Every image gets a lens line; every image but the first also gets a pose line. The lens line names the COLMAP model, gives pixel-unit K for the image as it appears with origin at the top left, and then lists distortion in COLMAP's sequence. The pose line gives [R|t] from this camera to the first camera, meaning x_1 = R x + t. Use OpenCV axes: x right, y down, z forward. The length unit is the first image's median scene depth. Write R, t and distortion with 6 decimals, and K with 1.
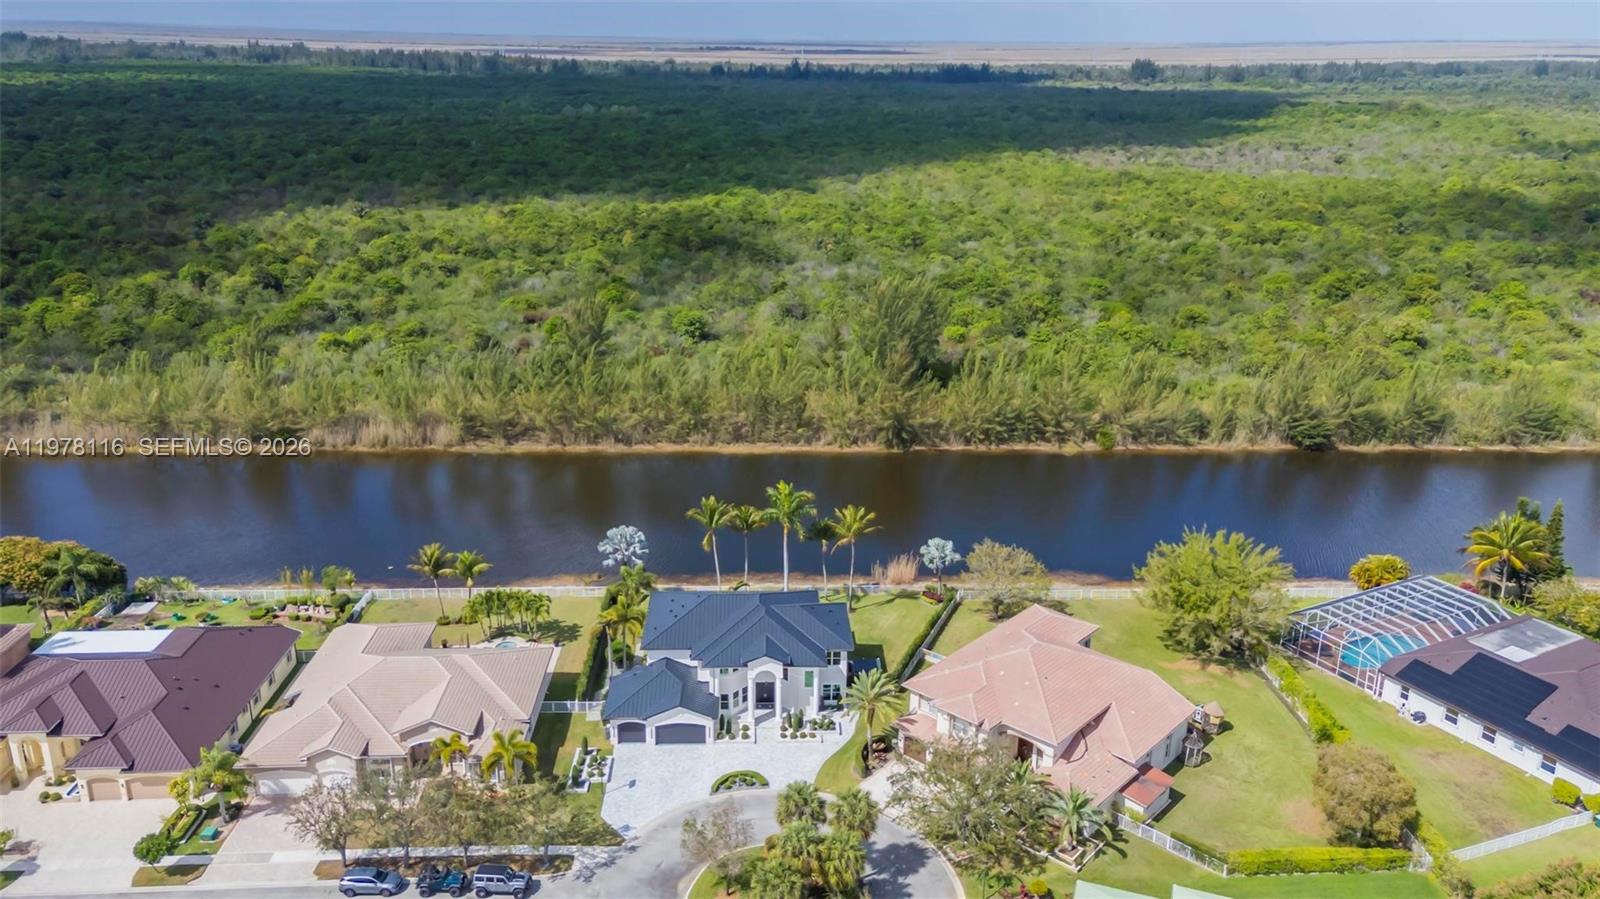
lens RADIAL K [[1139.1, 0, 765.5], [0, 1139.1, 447.2], [0, 0, 1]] dist [0.068267, 0.005380]
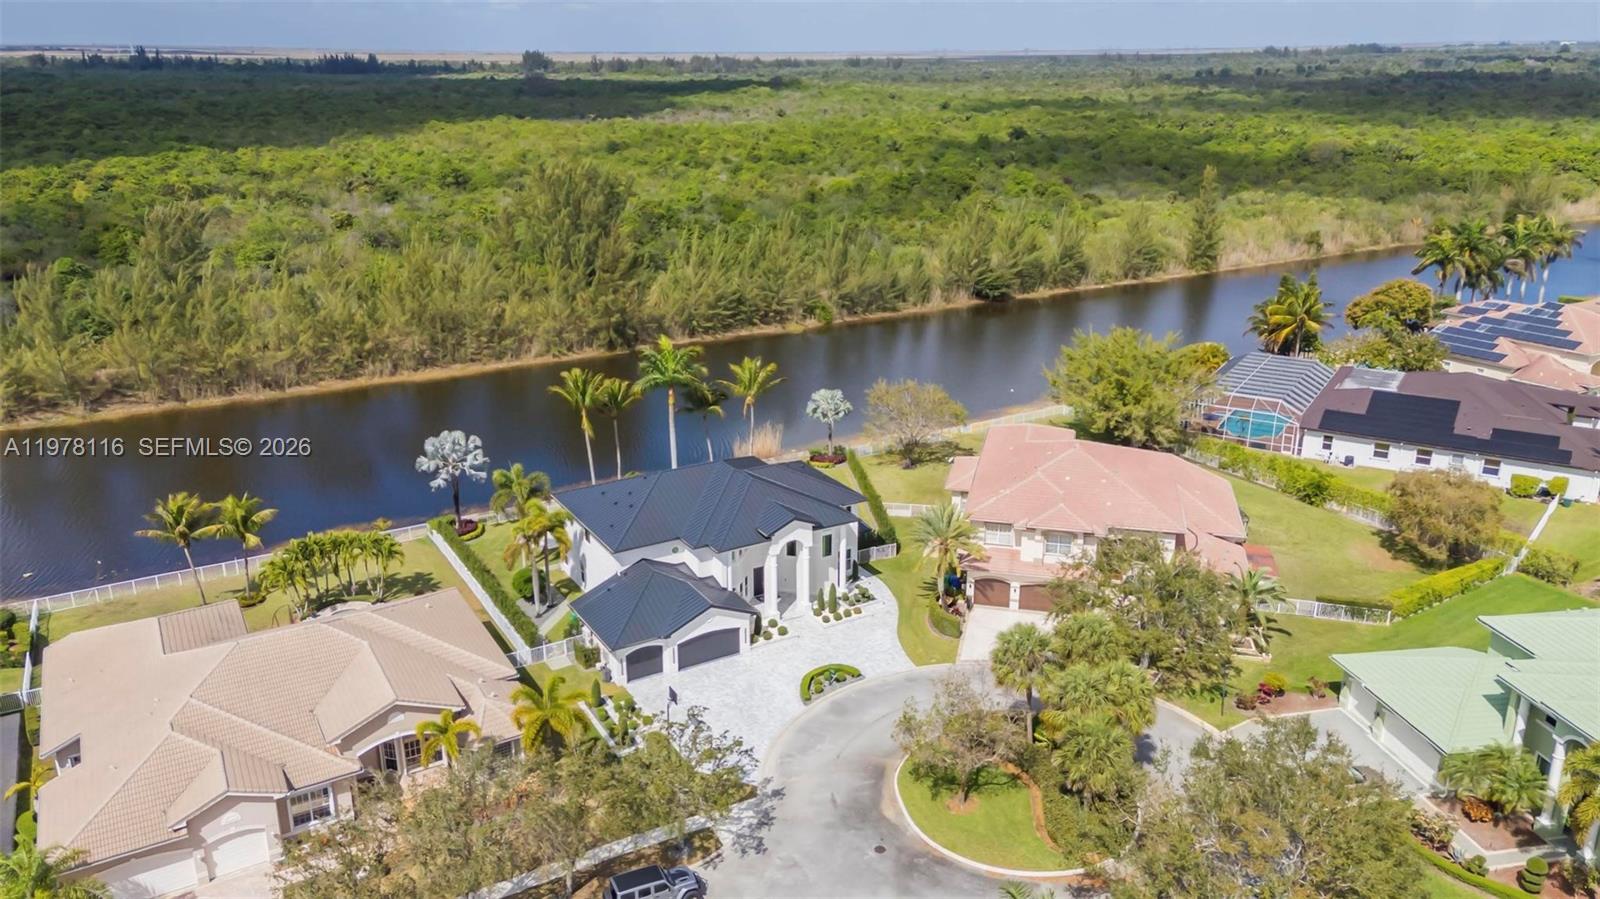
lens RADIAL K [[1139.1, 0, 765.5], [0, 1139.1, 447.2], [0, 0, 1]] dist [0.068267, 0.005380]
pose [[0.883529, -0.159537, 0.440369, -0.275693], [0.155745, 0.986771, 0.045010, 0.080153], [-0.441724, 0.028817, 0.896688, 0.271358]]
